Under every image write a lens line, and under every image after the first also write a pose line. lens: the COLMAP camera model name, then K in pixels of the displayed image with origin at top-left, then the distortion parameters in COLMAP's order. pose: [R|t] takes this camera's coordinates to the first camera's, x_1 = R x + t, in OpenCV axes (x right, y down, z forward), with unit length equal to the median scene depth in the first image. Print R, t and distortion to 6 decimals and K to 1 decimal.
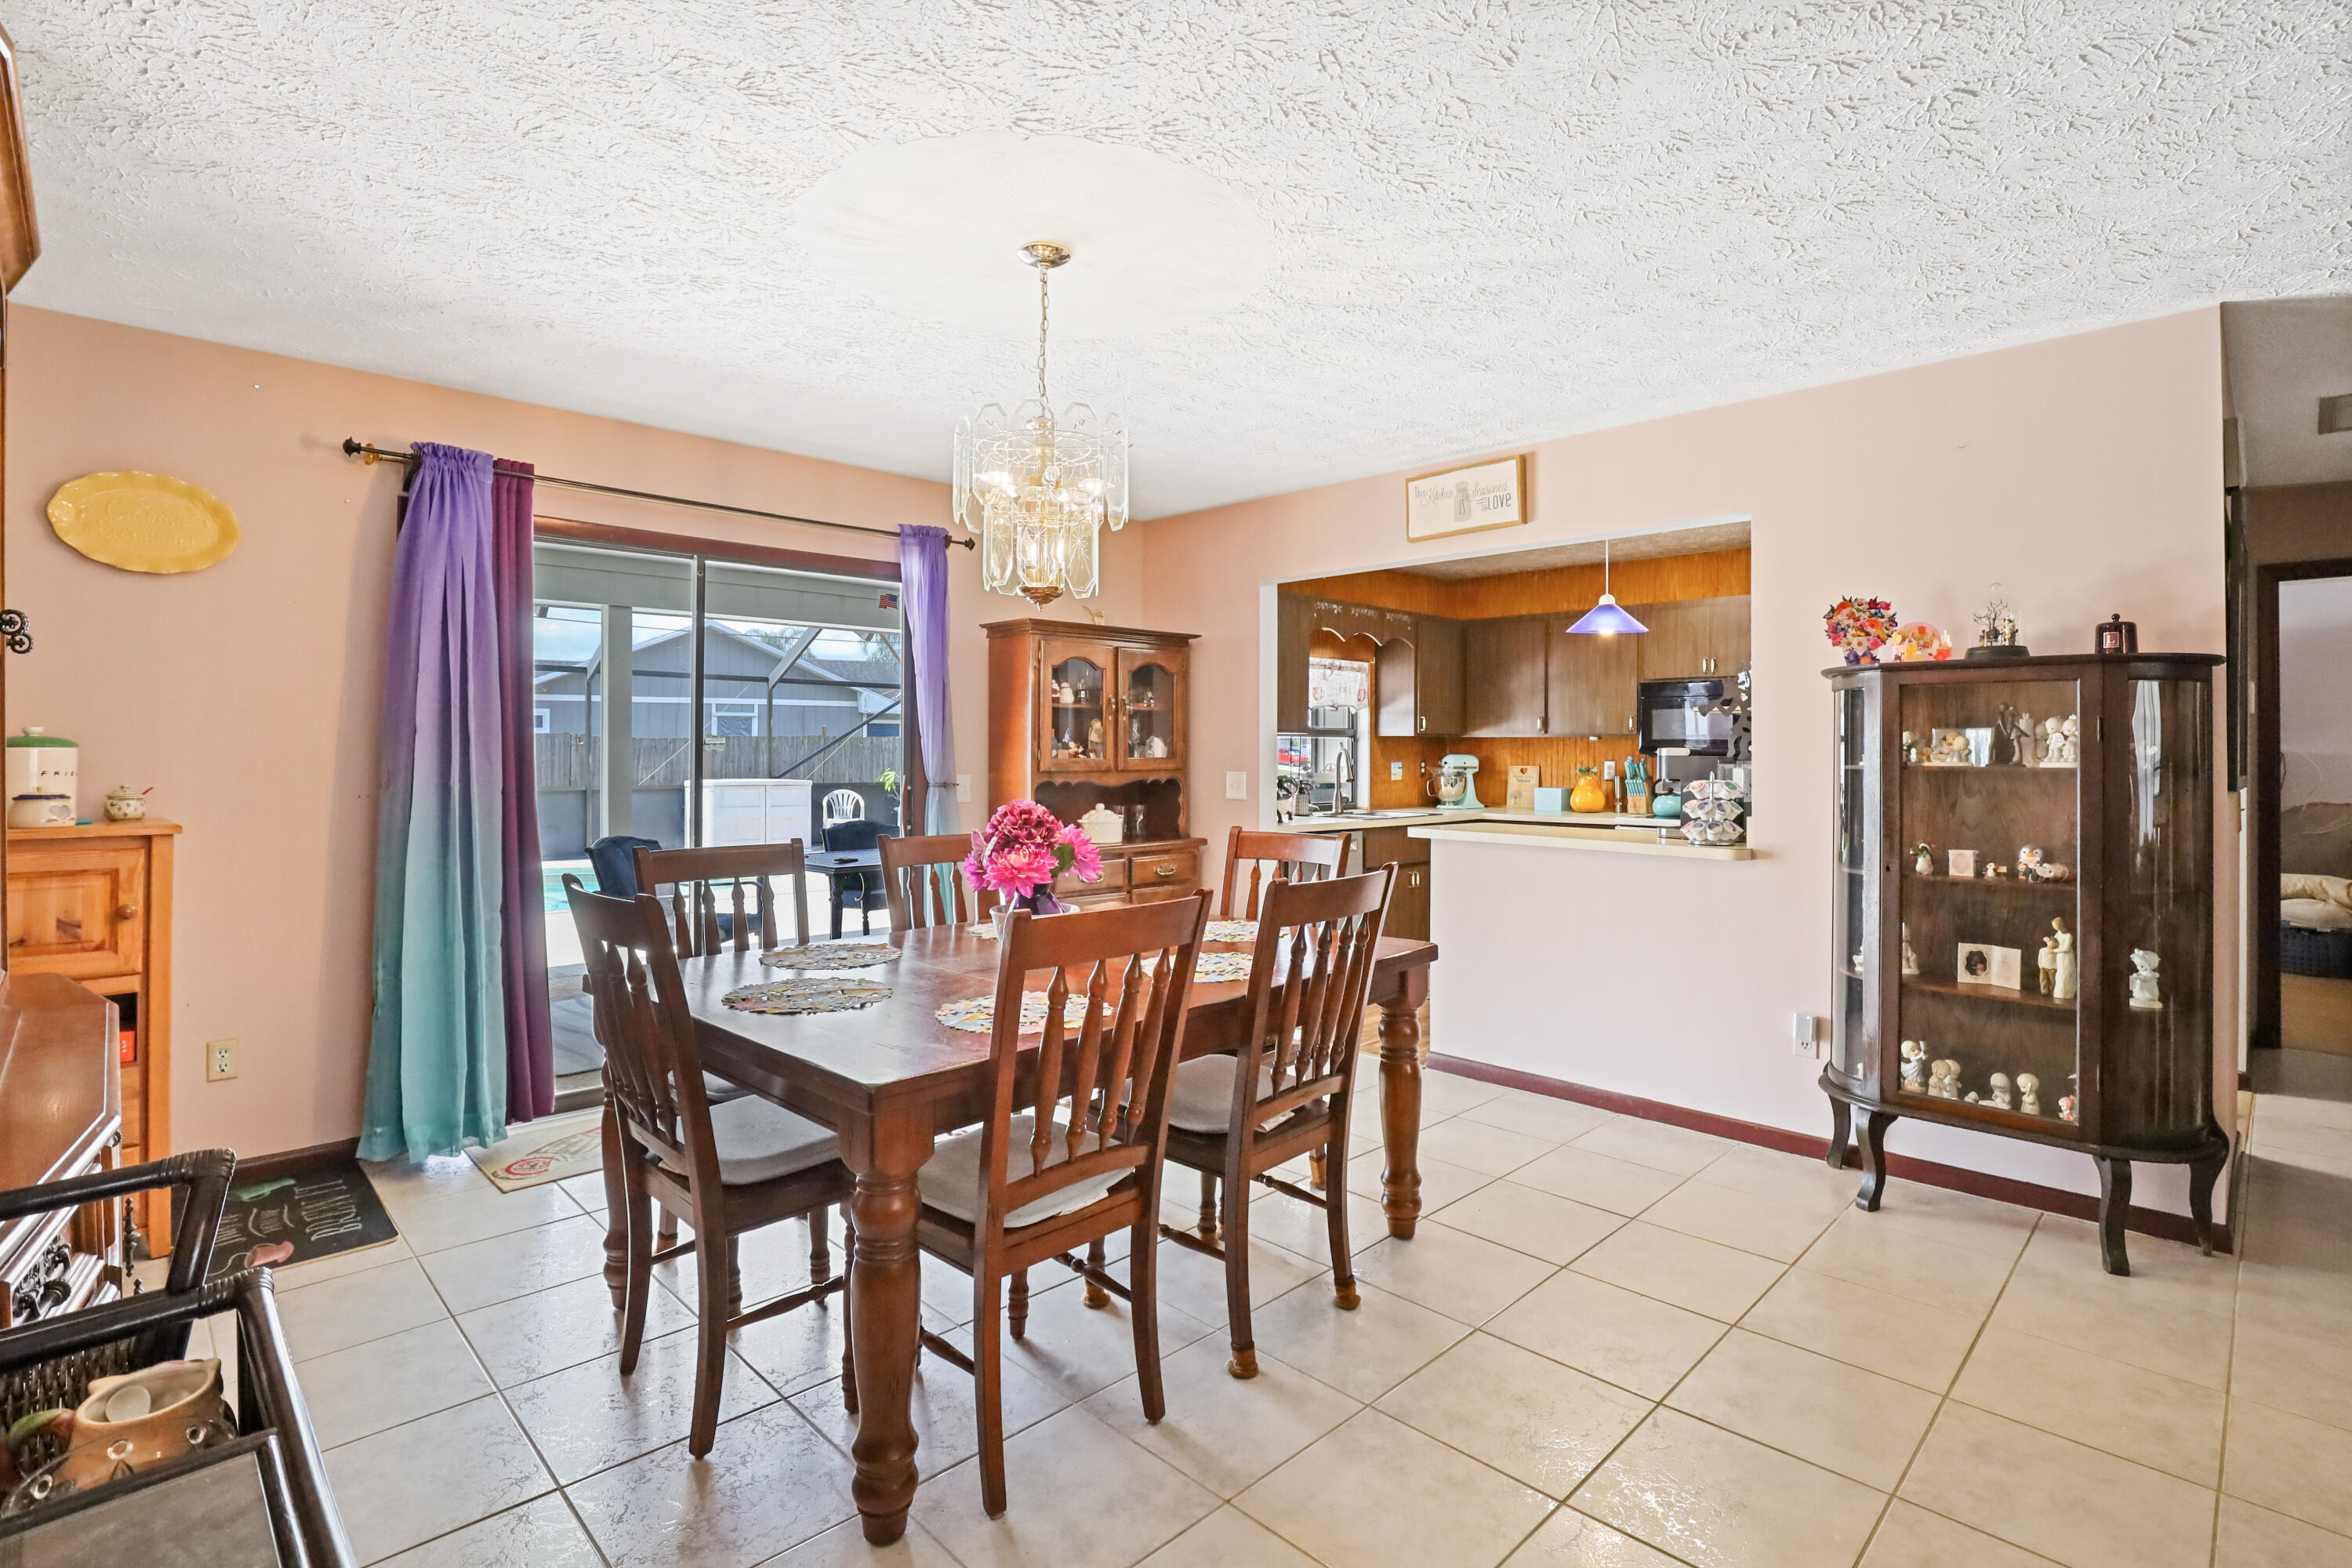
lens RADIAL K [[1112.2, 0, 1191.2], [0, 1112.2, 736.0], [0, 0, 1]] dist [-0.025540, 0.000203]
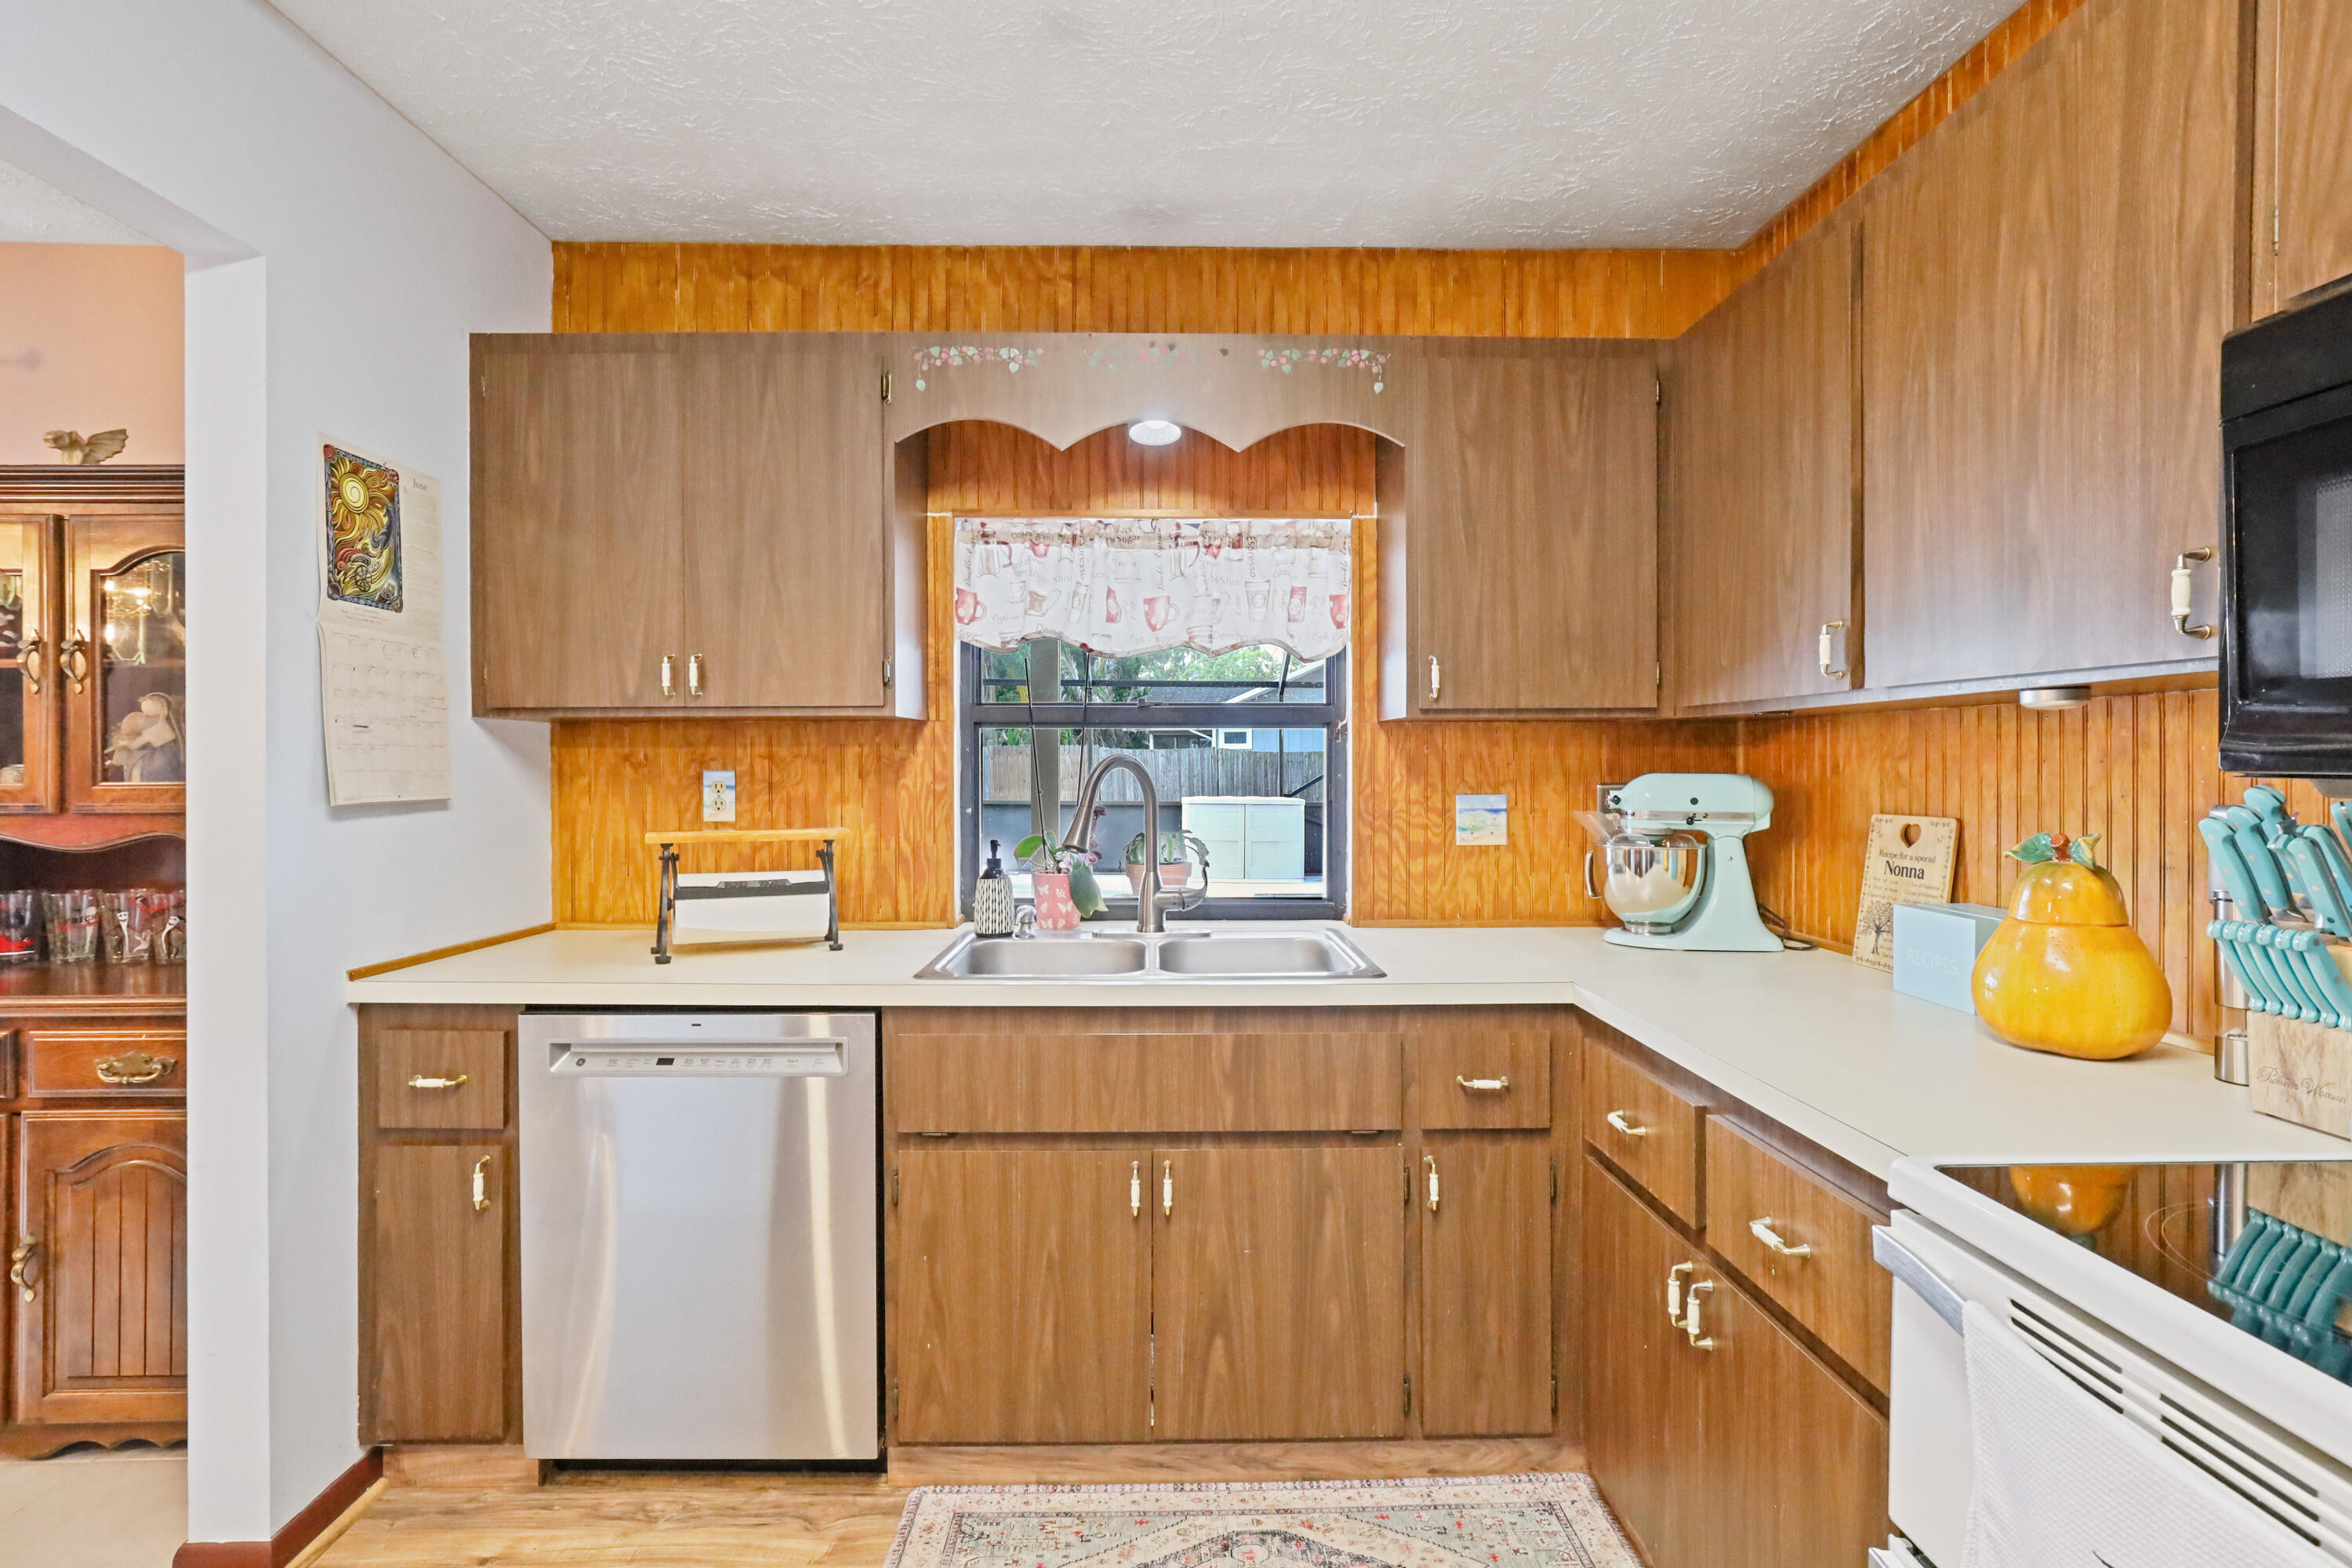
lens RADIAL K [[1096.3, 0, 1179.9], [0, 1096.3, 764.6], [0, 0, 1]] dist [-0.006136, -0.000176]
pose [[0.721201, -0.002842, -0.692720, 0.600873], [0.012104, 0.999891, 0.008498, 0.016721], [0.692620, -0.014513, 0.721157, 1.157261]]
